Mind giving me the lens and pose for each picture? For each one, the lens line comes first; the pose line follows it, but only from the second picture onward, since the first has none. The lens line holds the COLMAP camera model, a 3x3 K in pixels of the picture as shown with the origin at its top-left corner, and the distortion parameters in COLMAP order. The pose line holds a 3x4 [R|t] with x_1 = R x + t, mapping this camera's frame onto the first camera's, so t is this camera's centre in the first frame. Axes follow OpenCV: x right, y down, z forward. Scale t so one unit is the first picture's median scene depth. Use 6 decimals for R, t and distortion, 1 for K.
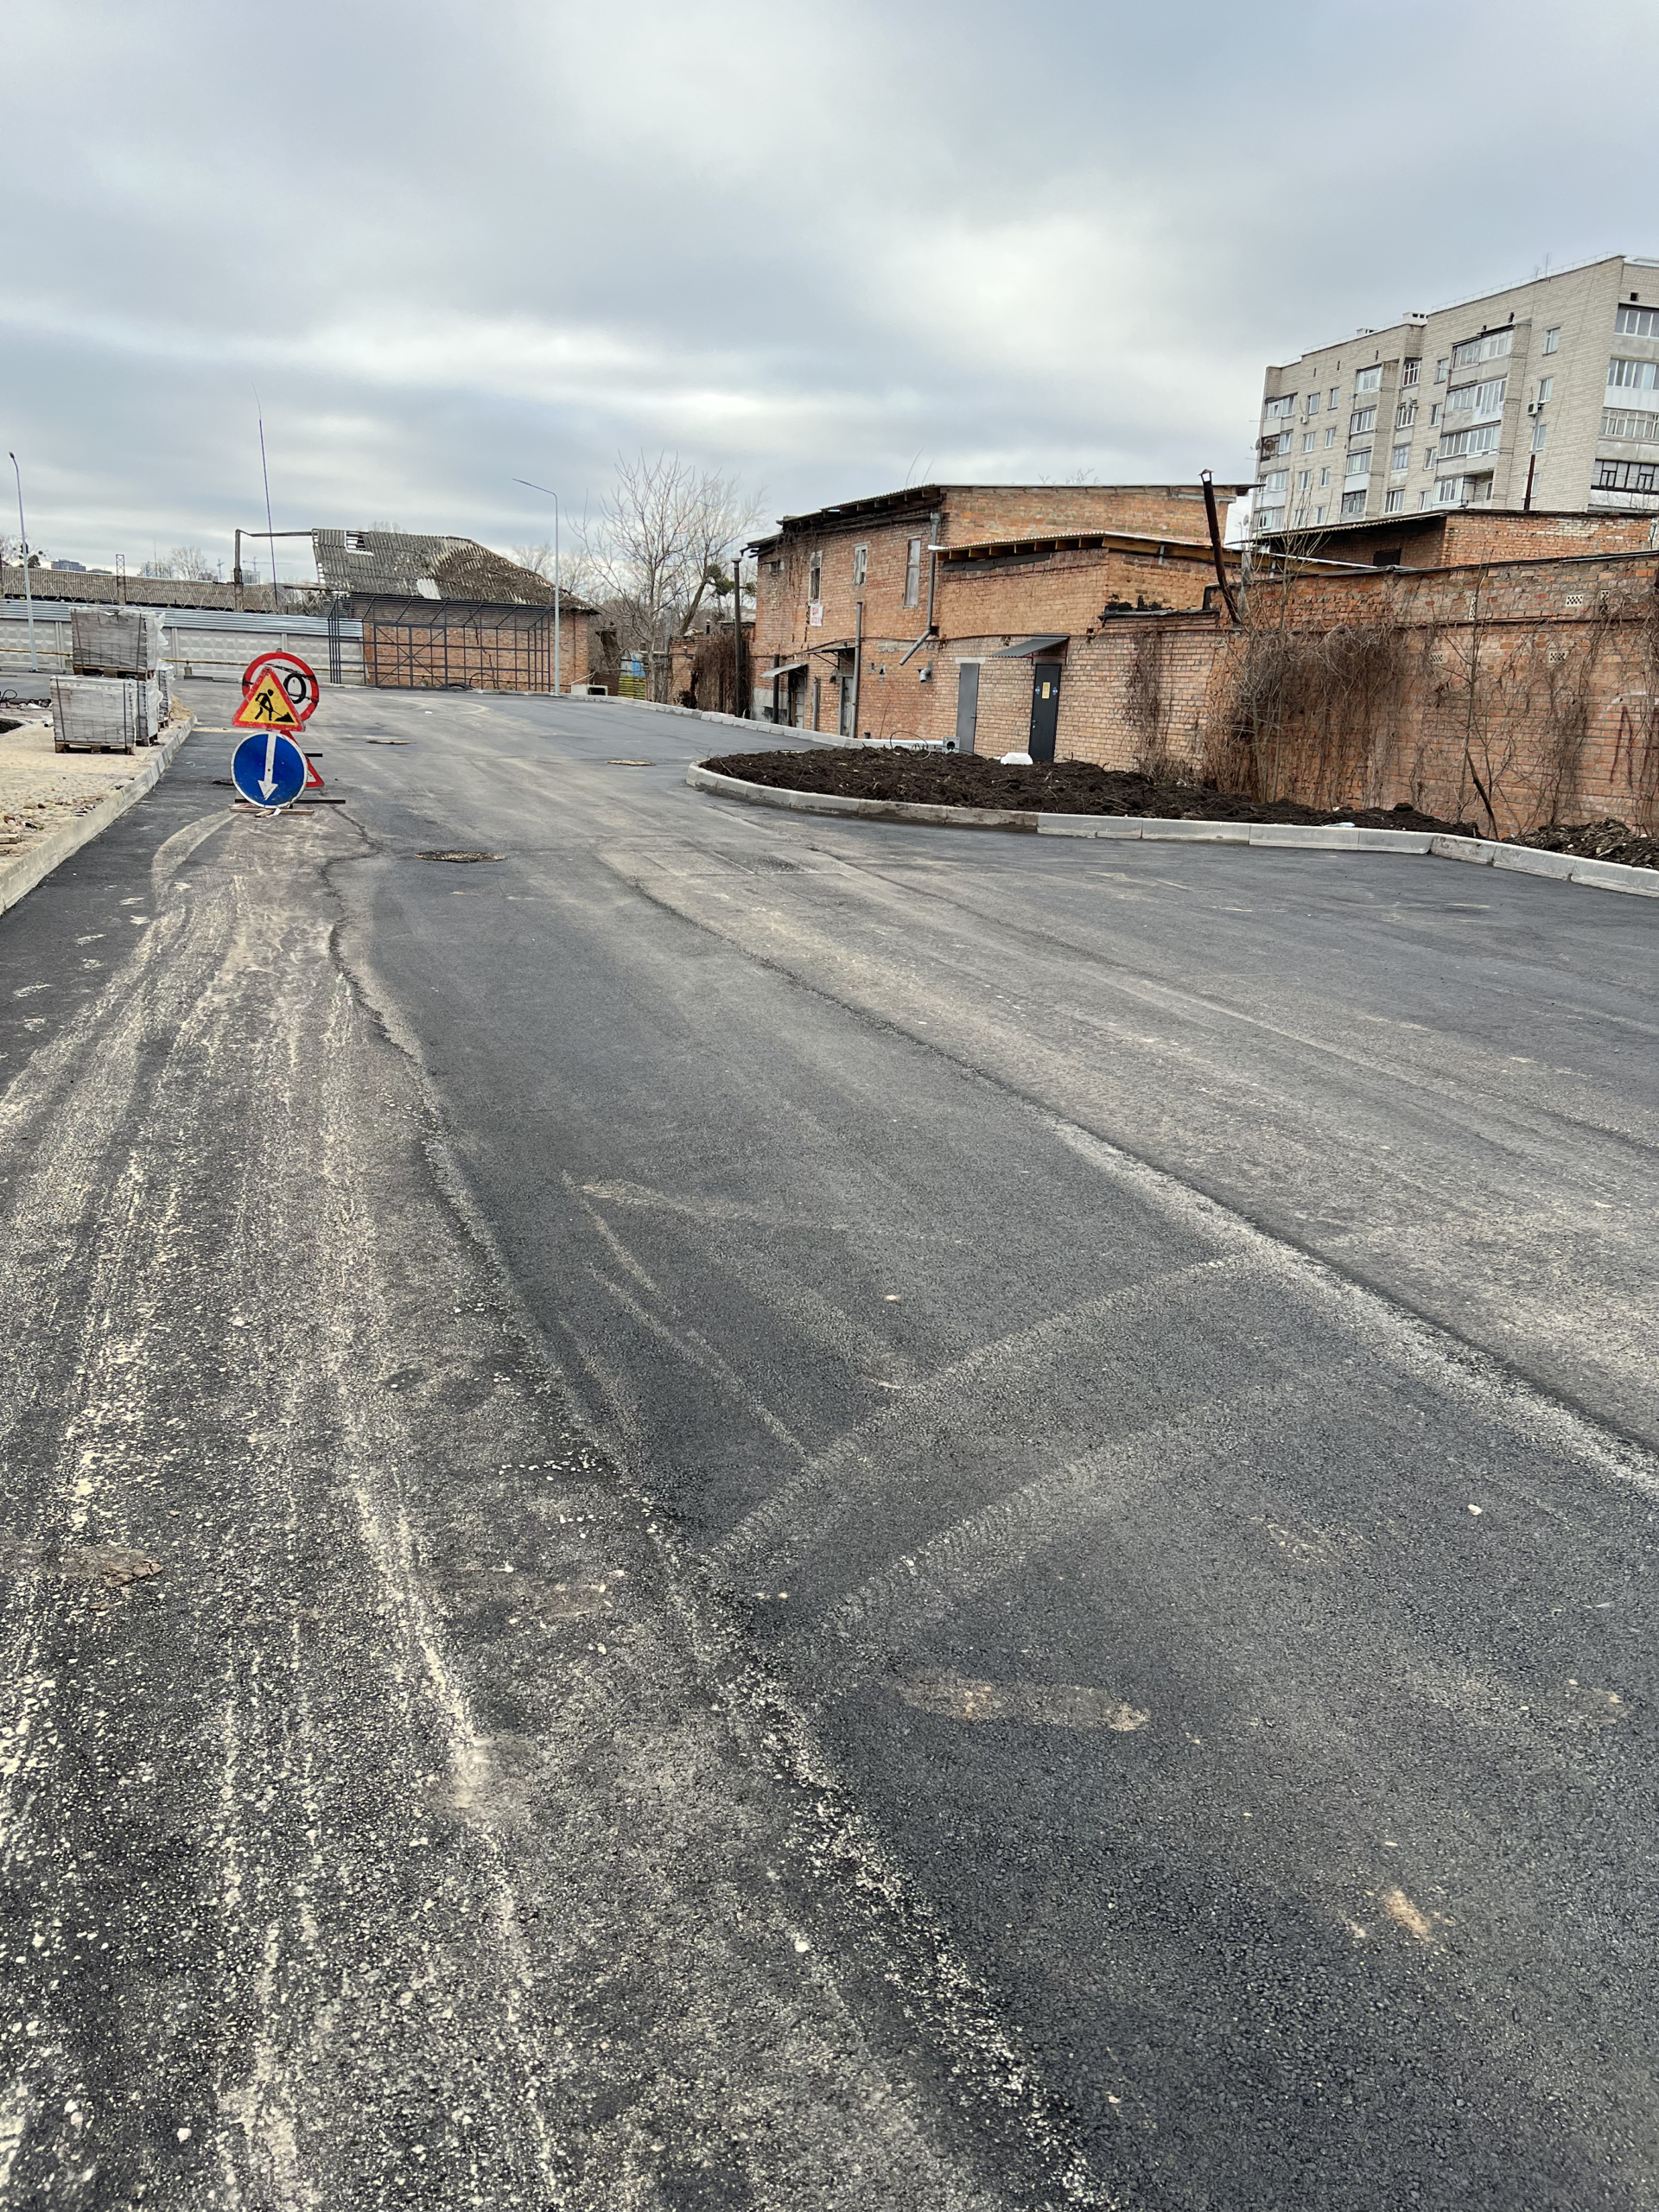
lens RADIAL K [[1438.2, 0, 829.5], [0, 1438.2, 1106.0], [0, 0, 1]] dist [0.000143, -0.056216]
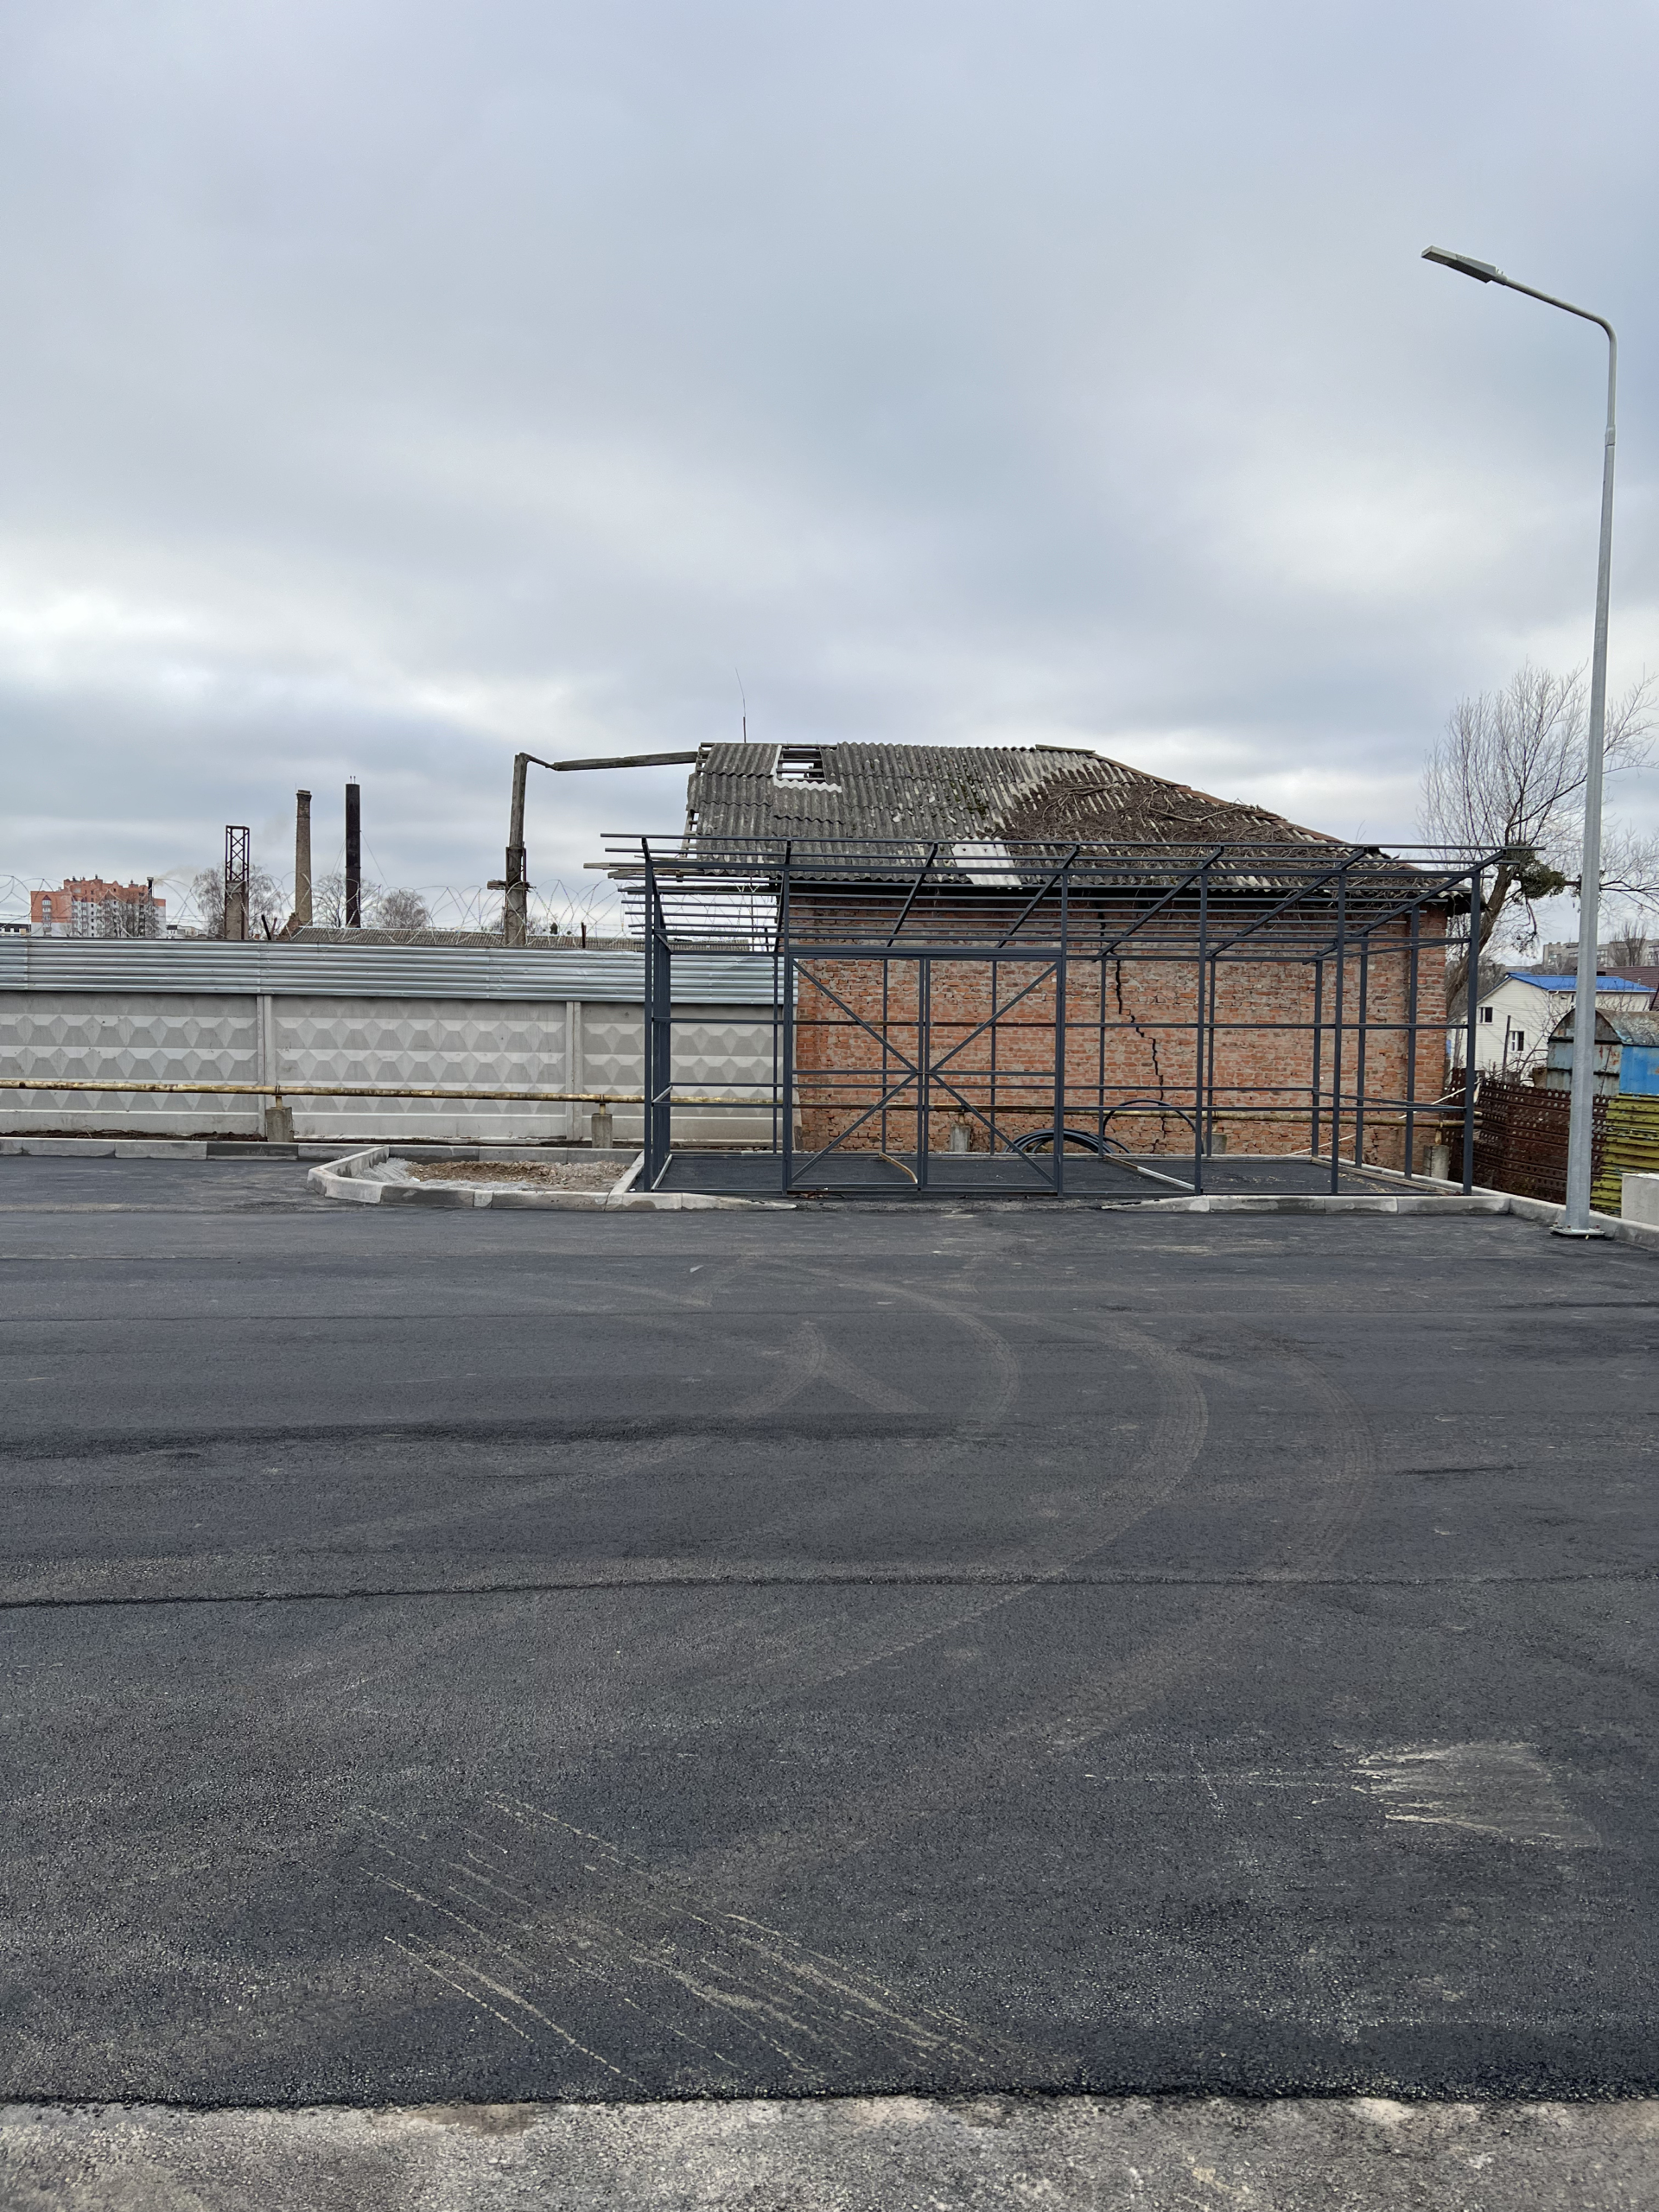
lens RADIAL K [[1438.2, 0, 829.5], [0, 1438.2, 1106.0], [0, 0, 1]] dist [0.000143, -0.056216]
pose [[0.939490, -0.018405, -0.342081, -0.222840], [-0.063786, 0.971696, -0.227462, -0.250911], [0.336585, 0.235518, 0.911725, 0.773514]]
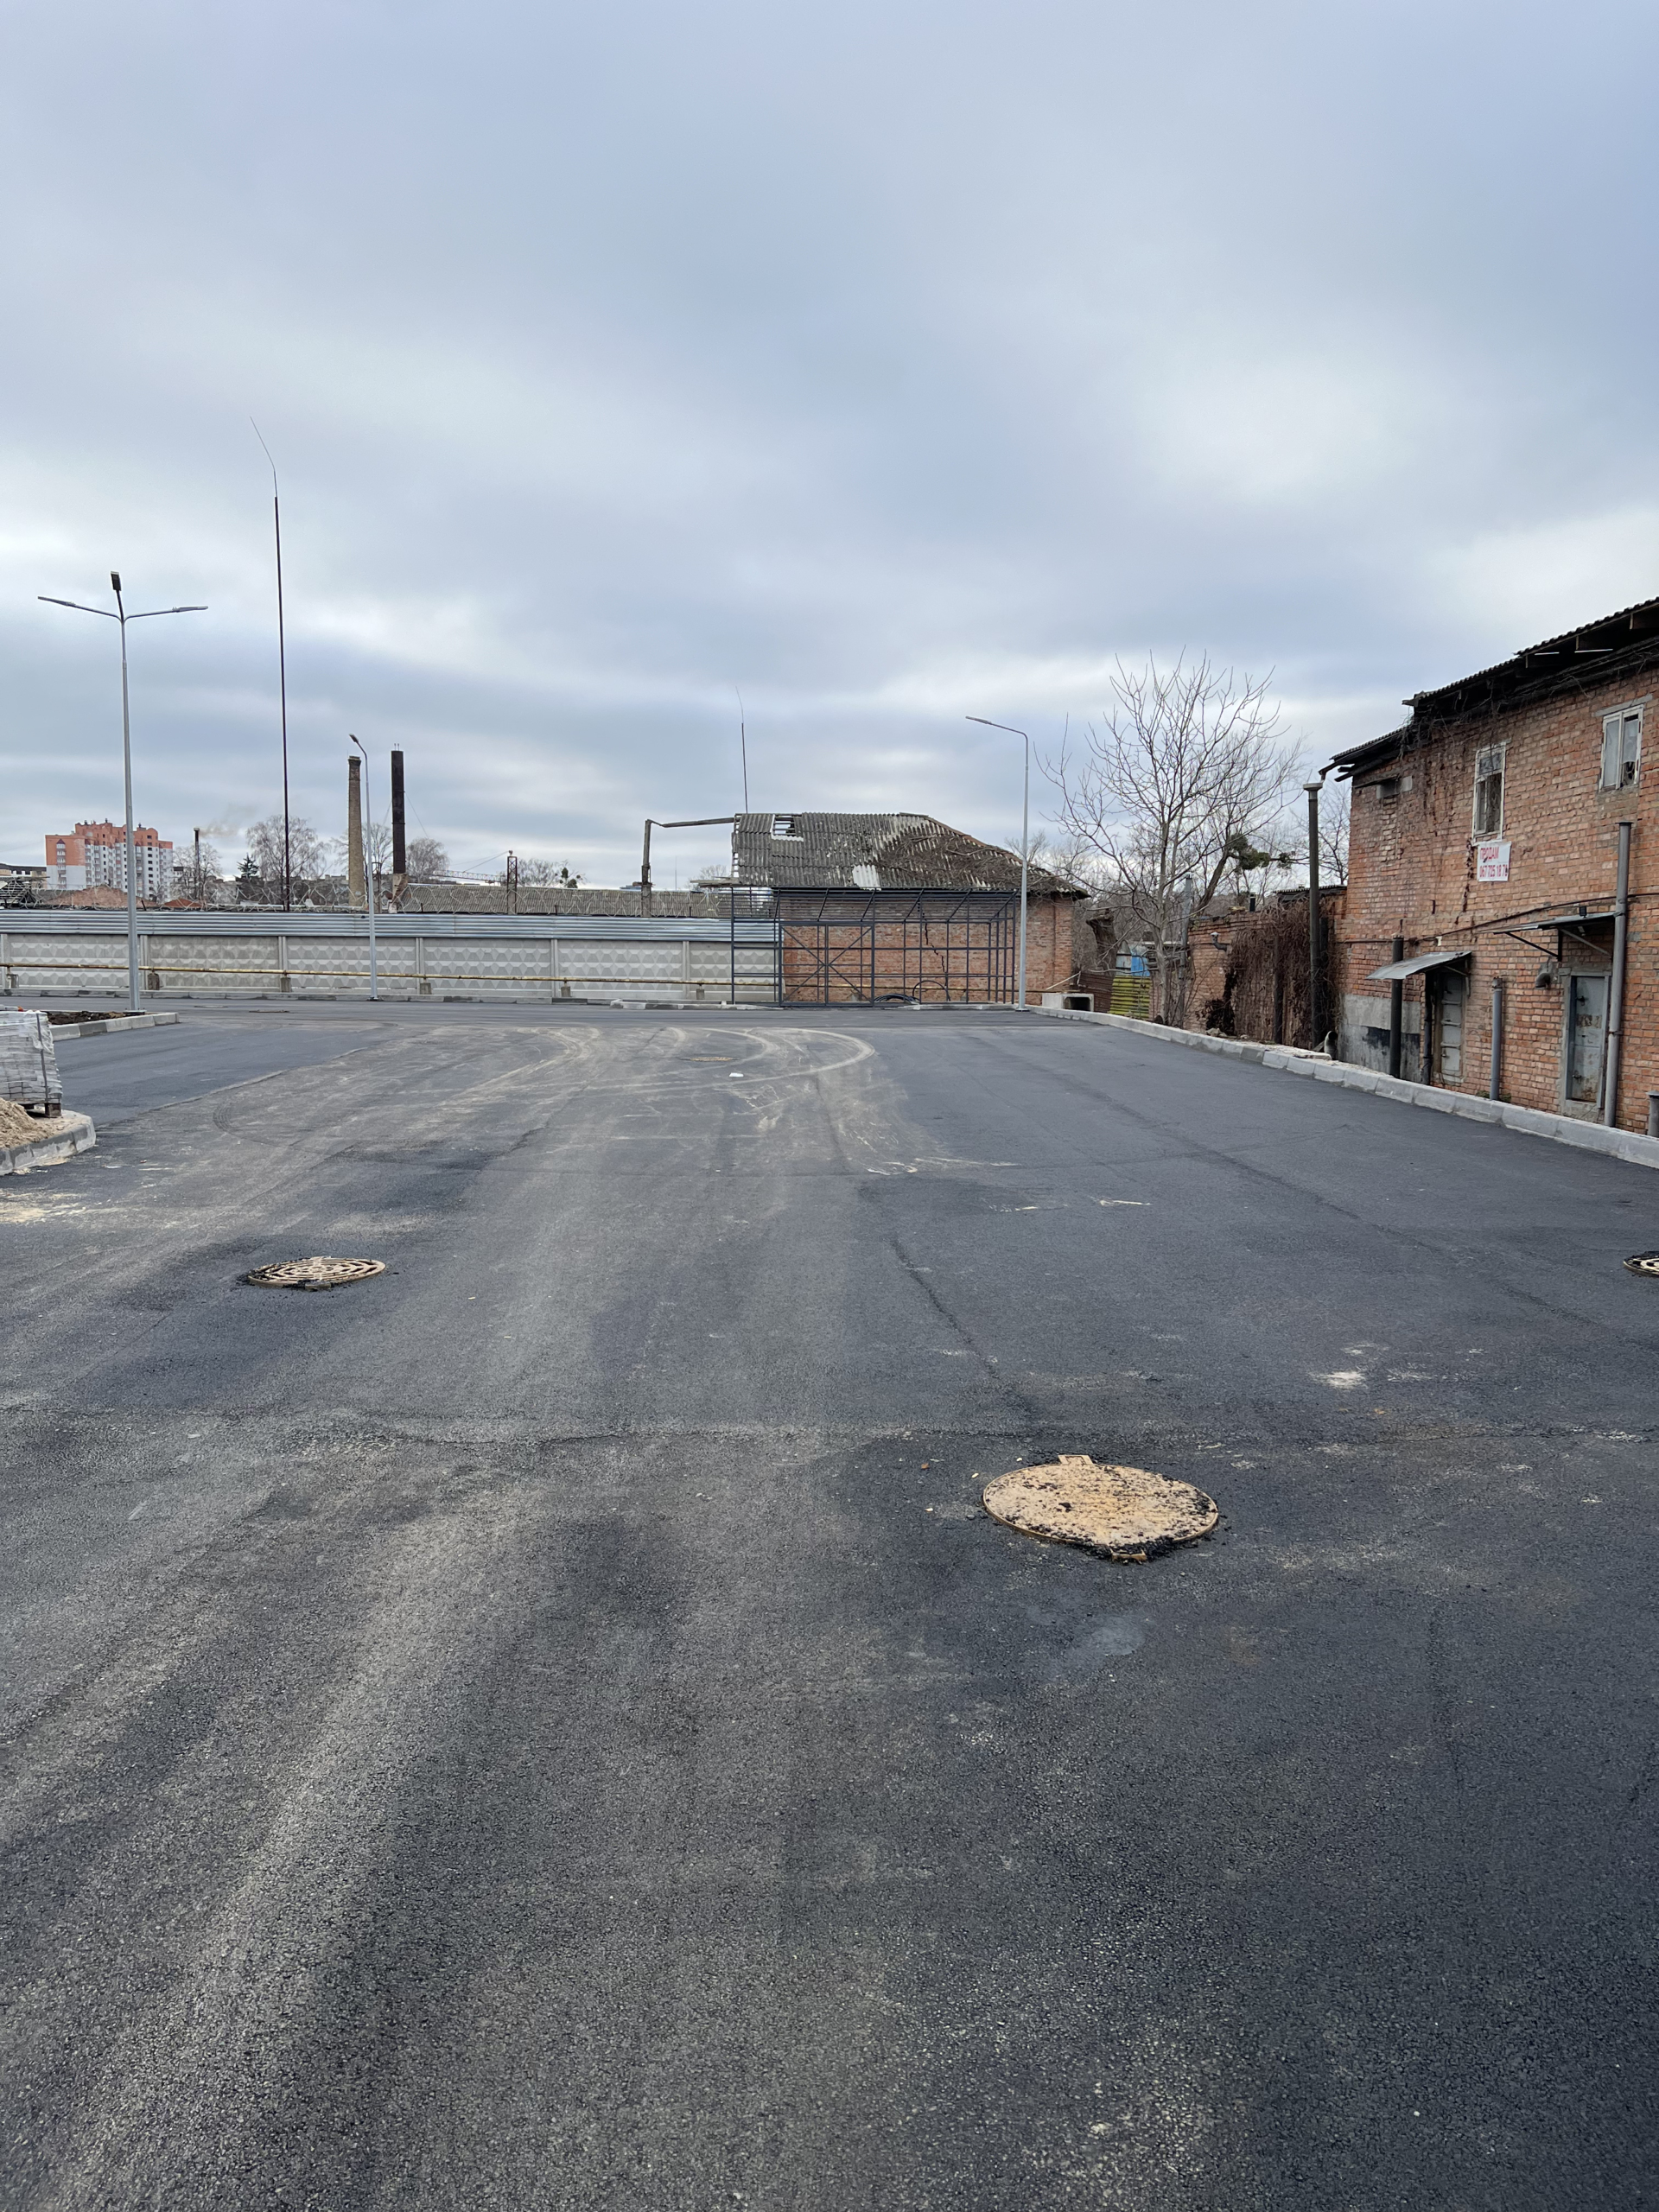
lens RADIAL K [[1438.2, 0, 829.5], [0, 1438.2, 1106.0], [0, 0, 1]] dist [0.000143, -0.056216]
pose [[0.942511, -0.009903, -0.334029, -0.045738], [-0.054860, 0.981415, -0.183891, -0.107778], [0.329642, 0.191644, 0.924450, 0.337939]]
